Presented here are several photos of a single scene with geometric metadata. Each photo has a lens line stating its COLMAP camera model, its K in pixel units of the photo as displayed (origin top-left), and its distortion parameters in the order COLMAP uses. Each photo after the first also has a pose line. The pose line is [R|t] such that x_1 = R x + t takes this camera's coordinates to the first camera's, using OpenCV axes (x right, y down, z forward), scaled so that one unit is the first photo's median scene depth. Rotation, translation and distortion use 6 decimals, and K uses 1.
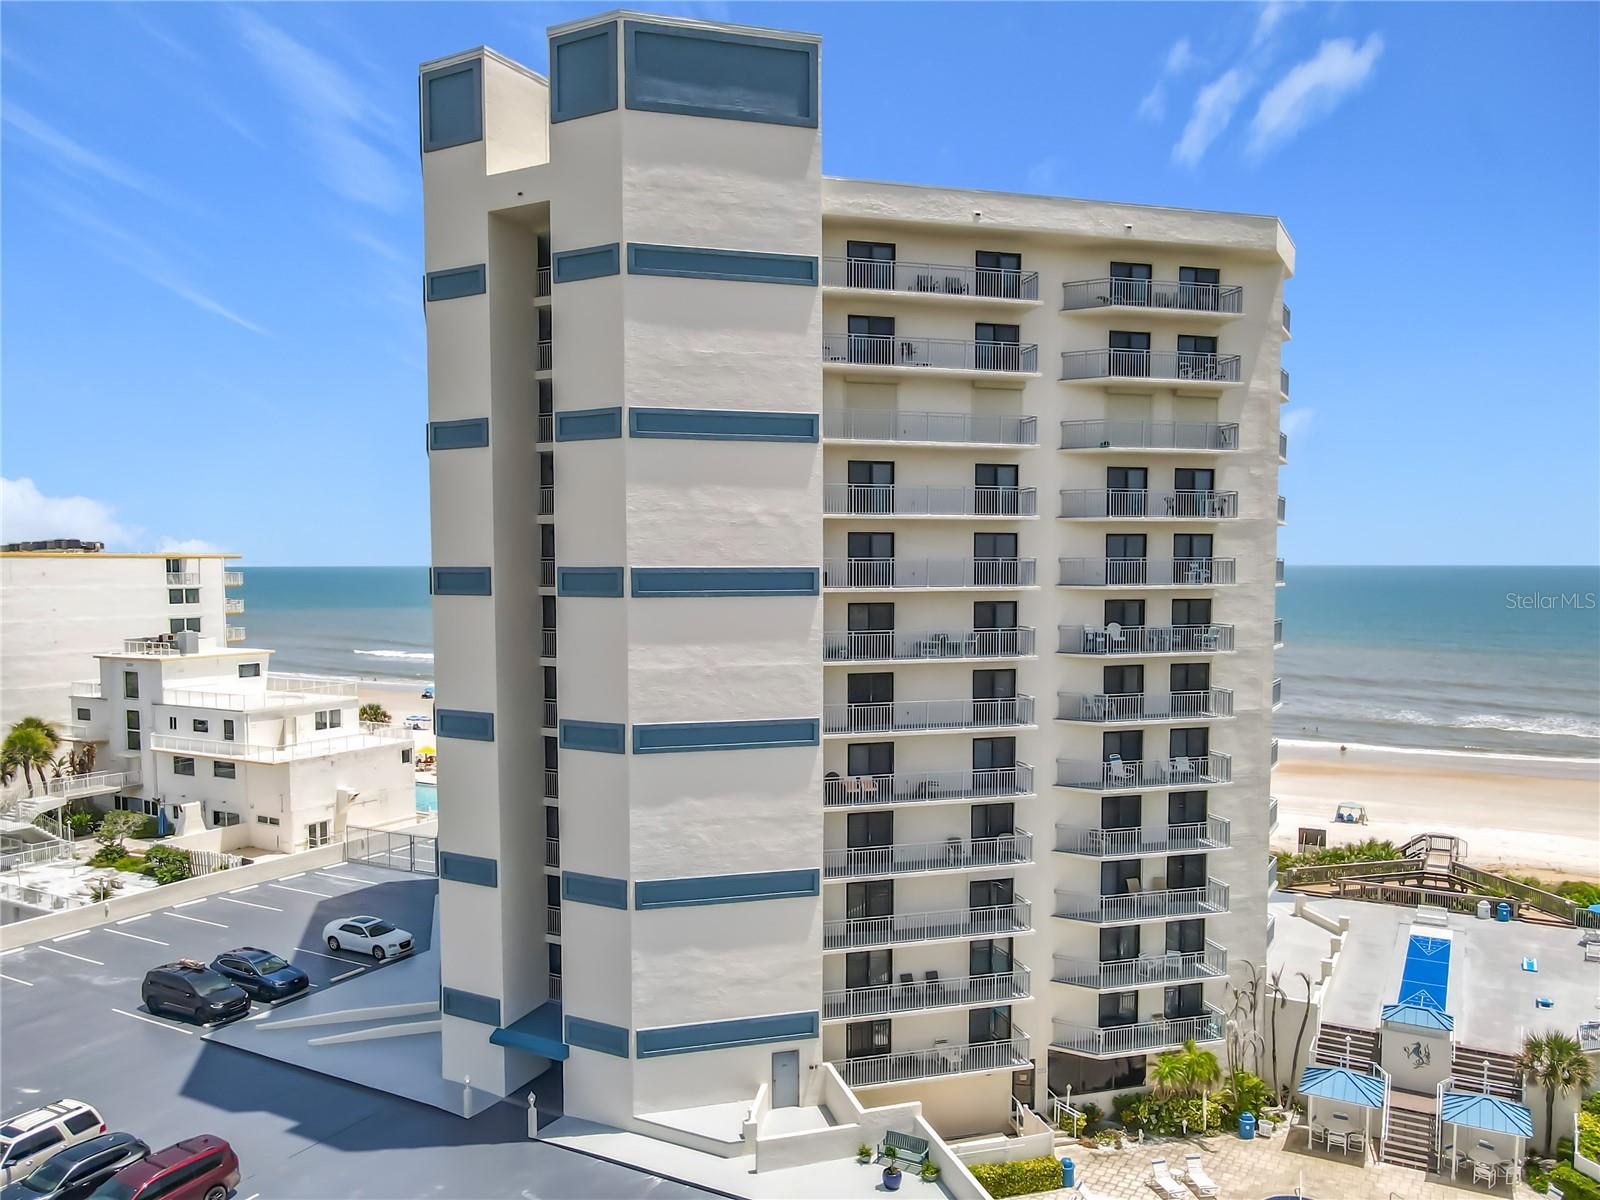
lens RADIAL K [[1204.8, 0, 811.3], [0, 1204.8, 646.5], [0, 0, 1]] dist [0.011077, 0.000982]
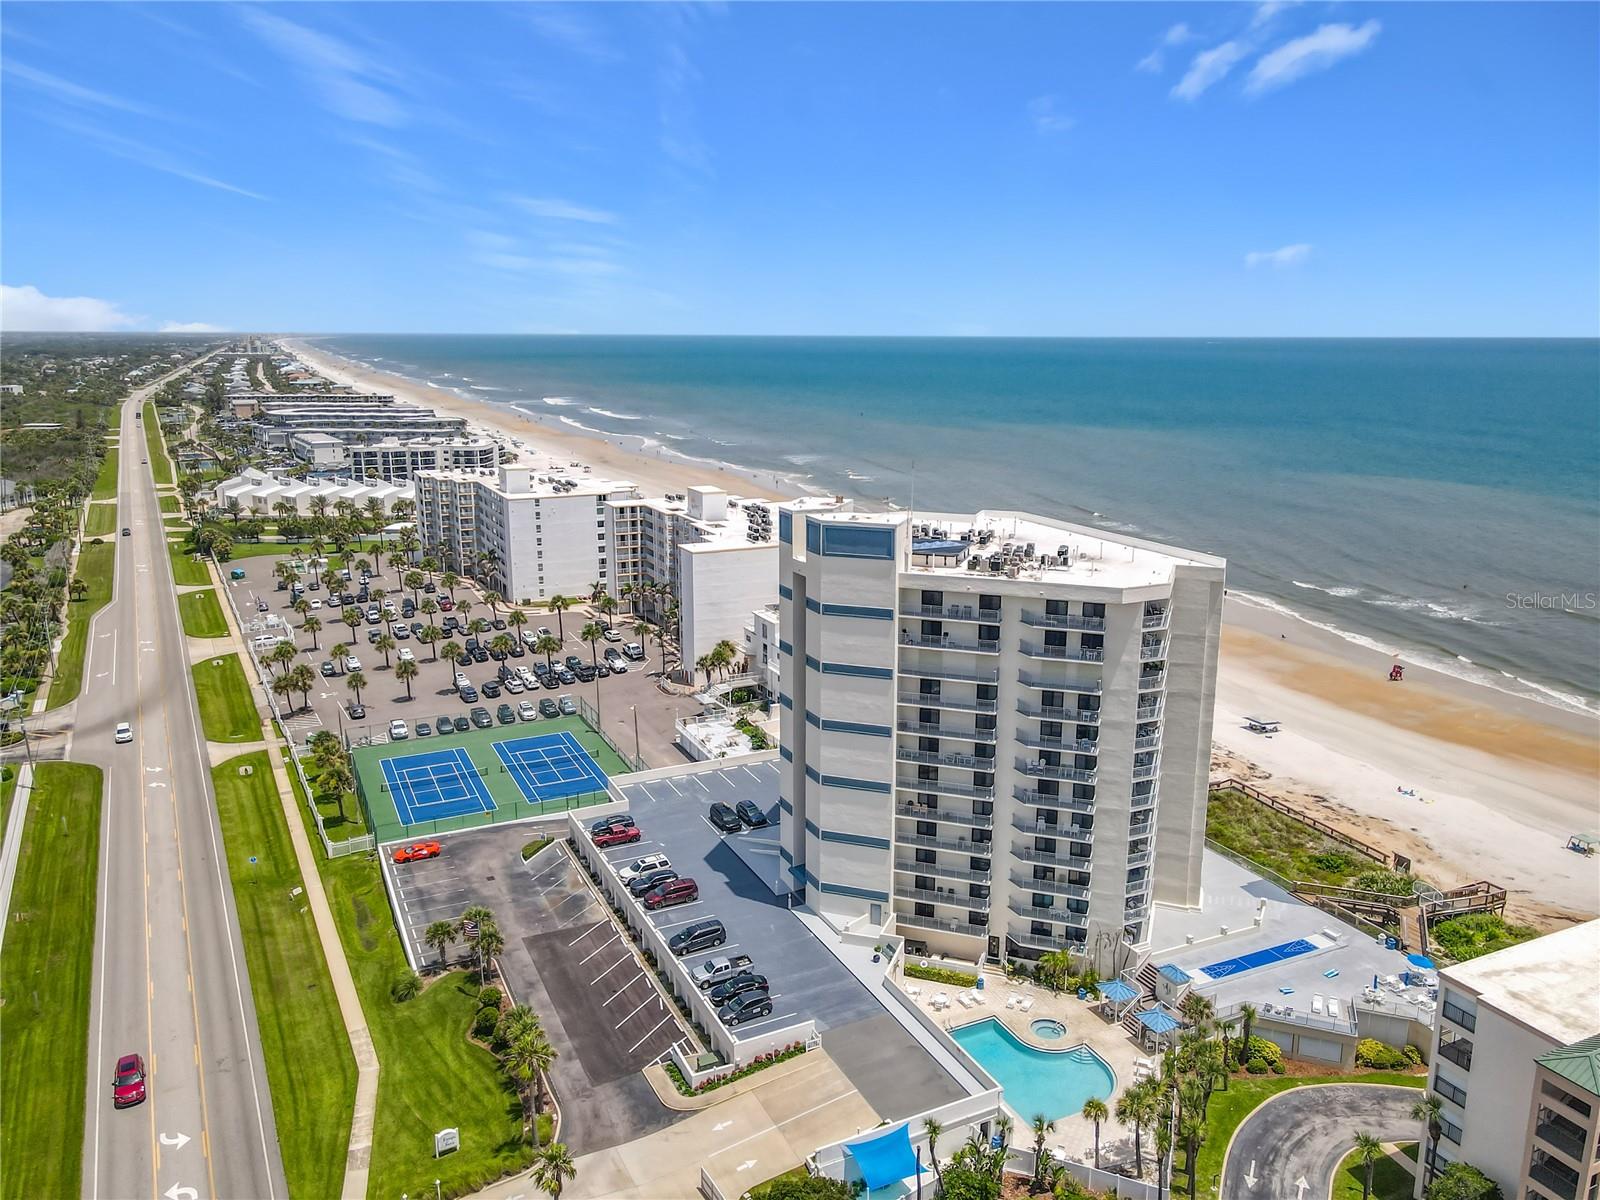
lens RADIAL K [[1190.4, 0, 819.4], [0, 1190.4, 598.8], [0, 0, 1]] dist [-0.003697, 0.055382]
pose [[0.817909, 0.131131, -0.560204, 1.117364], [-0.044670, 0.985215, 0.165397, -0.661426], [0.573610, -0.110256, 0.811674, -0.968807]]
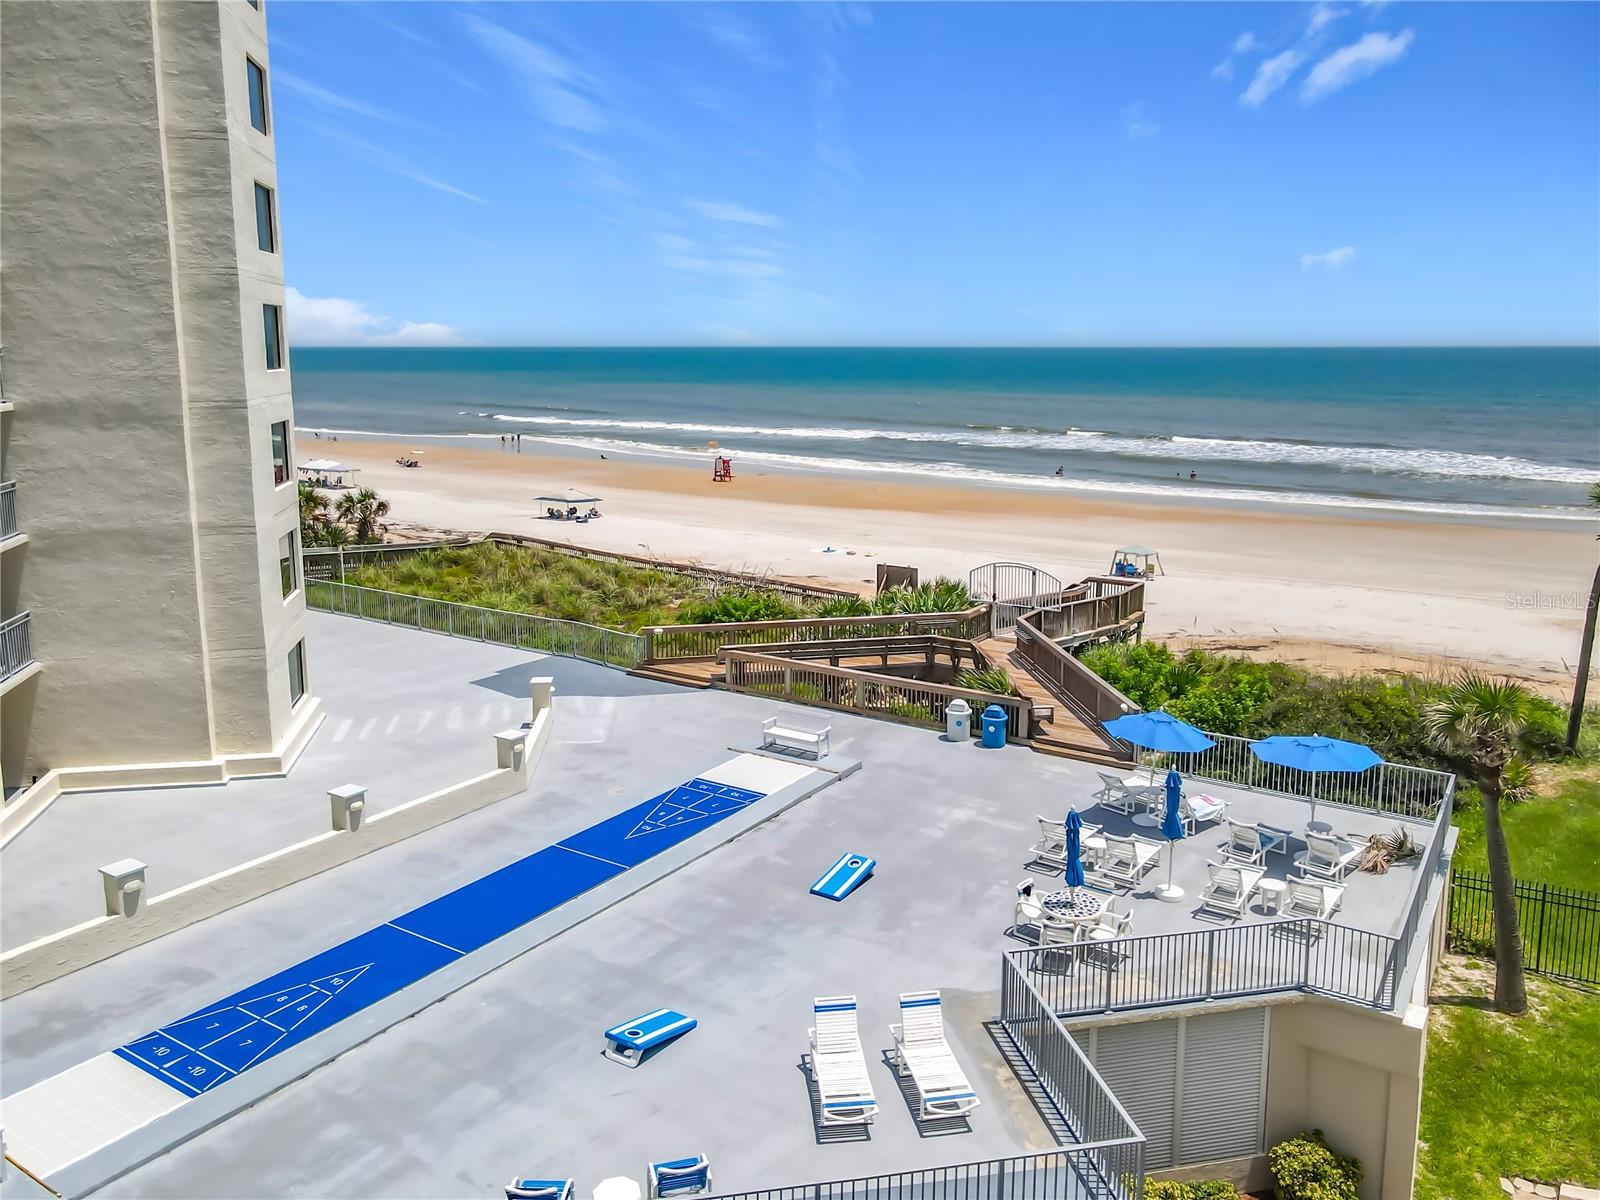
lens RADIAL K [[1213.1, 0, 811.9], [0, 1213.1, 531.7], [0, 0, 1]] dist [0.003829, 0.005037]
pose [[0.997618, 0.010470, -0.068189, 0.766629], [-0.004780, 0.996532, 0.083075, 0.163938], [0.068822, -0.082551, 0.994208, 0.818477]]
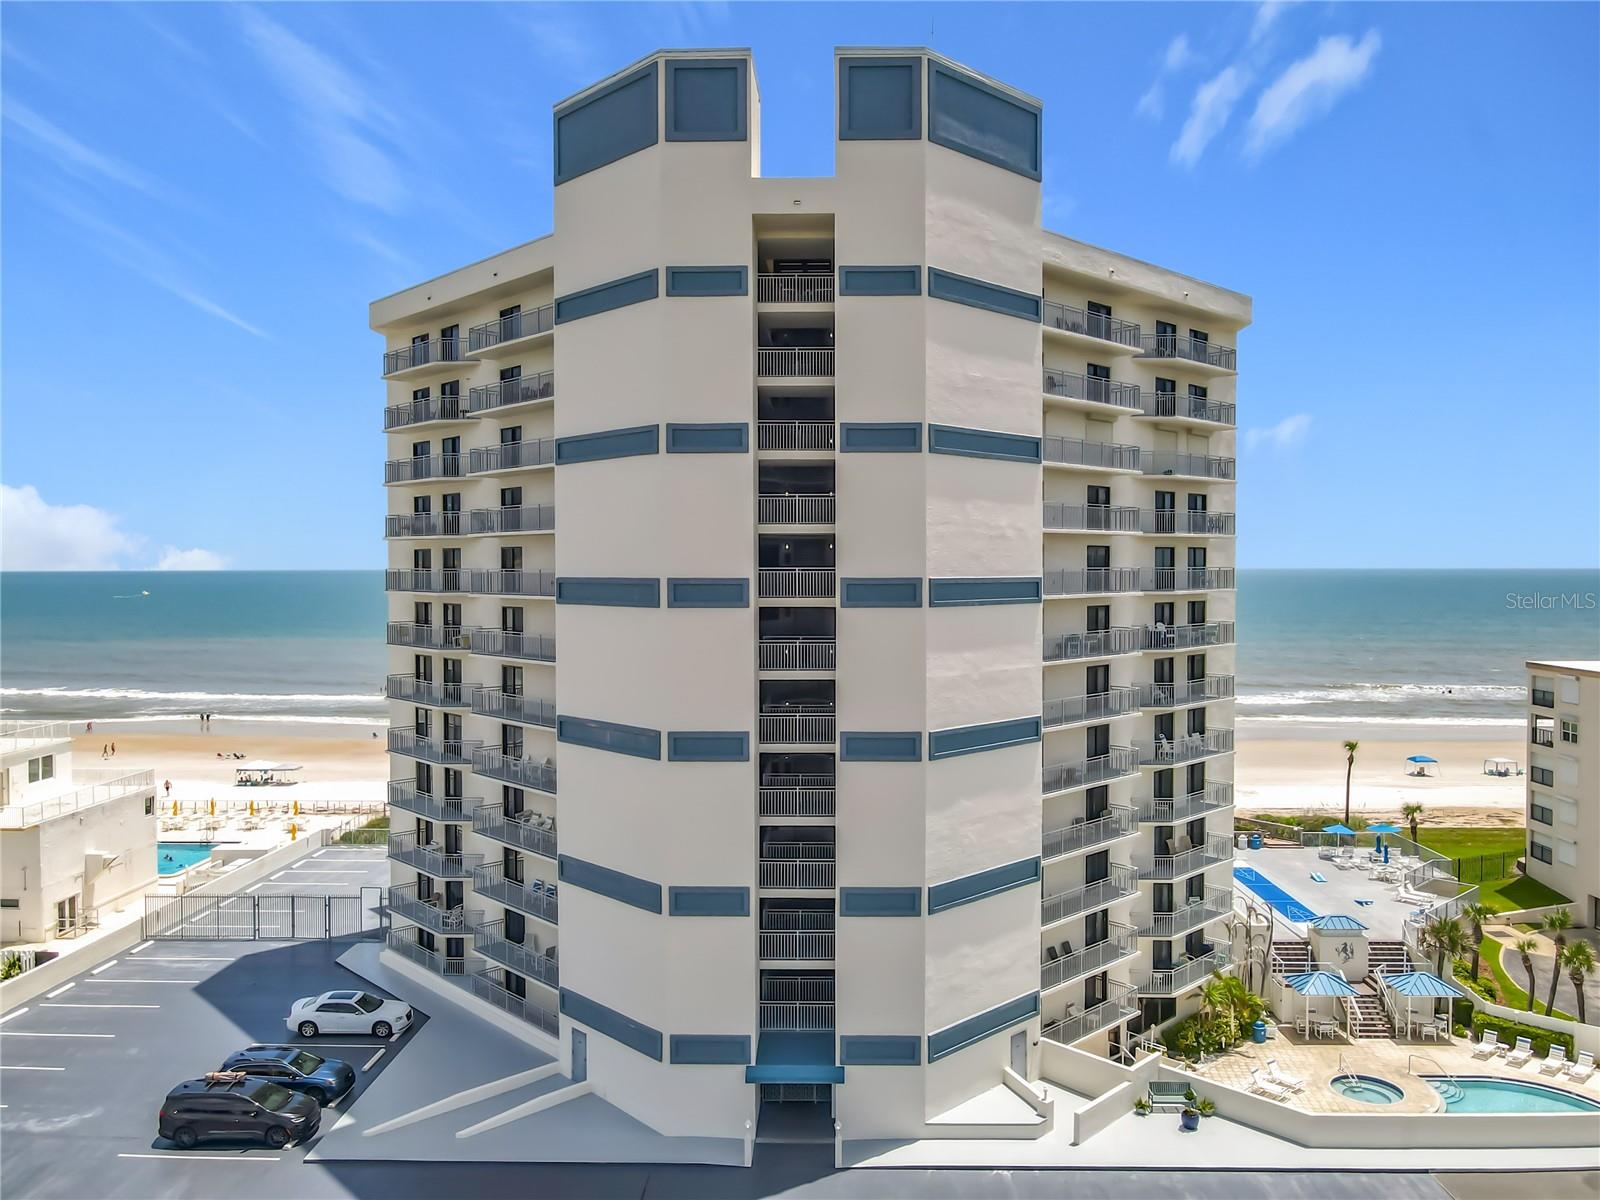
lens RADIAL K [[1196.0, 0, 815.2], [0, 1196.0, 594.9], [0, 0, 1]] dist [0.001008, -0.006379]
pose [[0.884814, -0.011785, 0.465795, -0.612064], [0.032916, 0.998763, -0.037257, -0.014145], [-0.464780, 0.048297, 0.884108, 0.125041]]
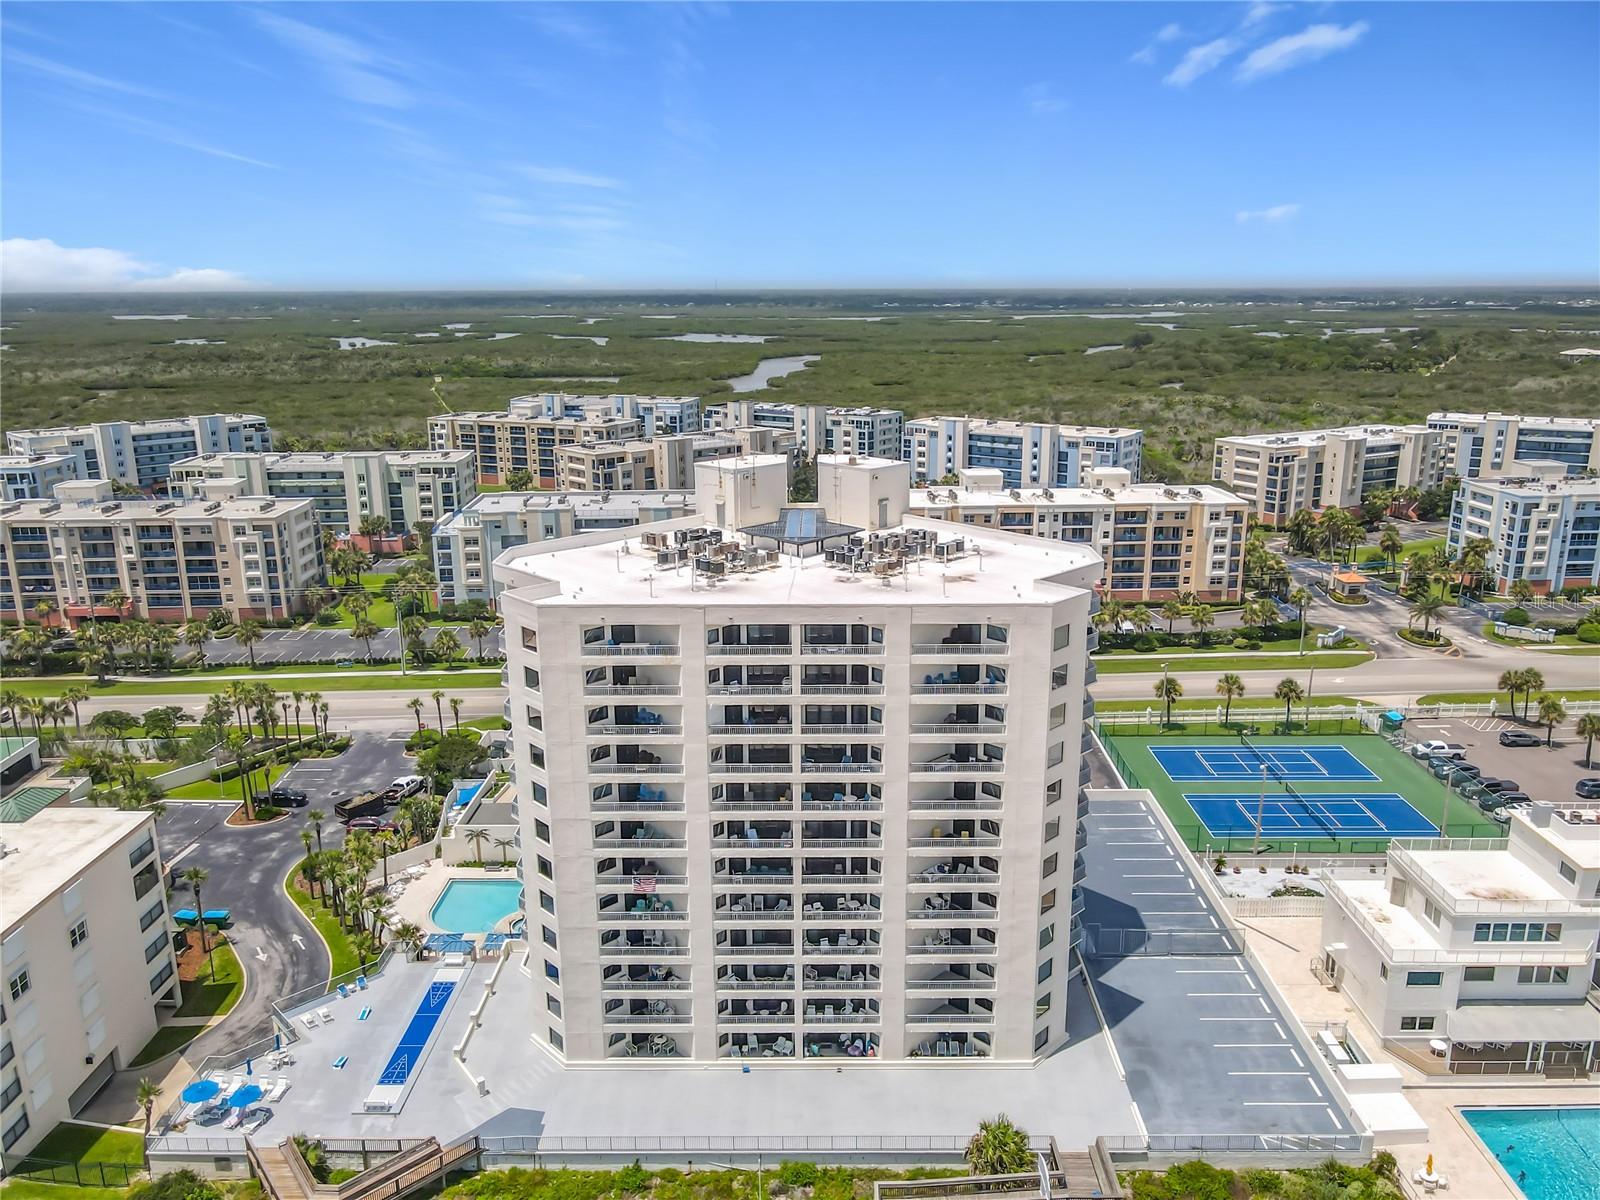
lens RADIAL K [[1196.0, 0, 815.2], [0, 1196.0, 594.9], [0, 0, 1]] dist [0.001008, -0.006379]
pose [[-0.877826, 0.125174, -0.462334, 0.865806], [-0.027331, 0.950586, 0.309257, -0.904510], [0.478199, 0.284110, -0.831028, 2.894006]]
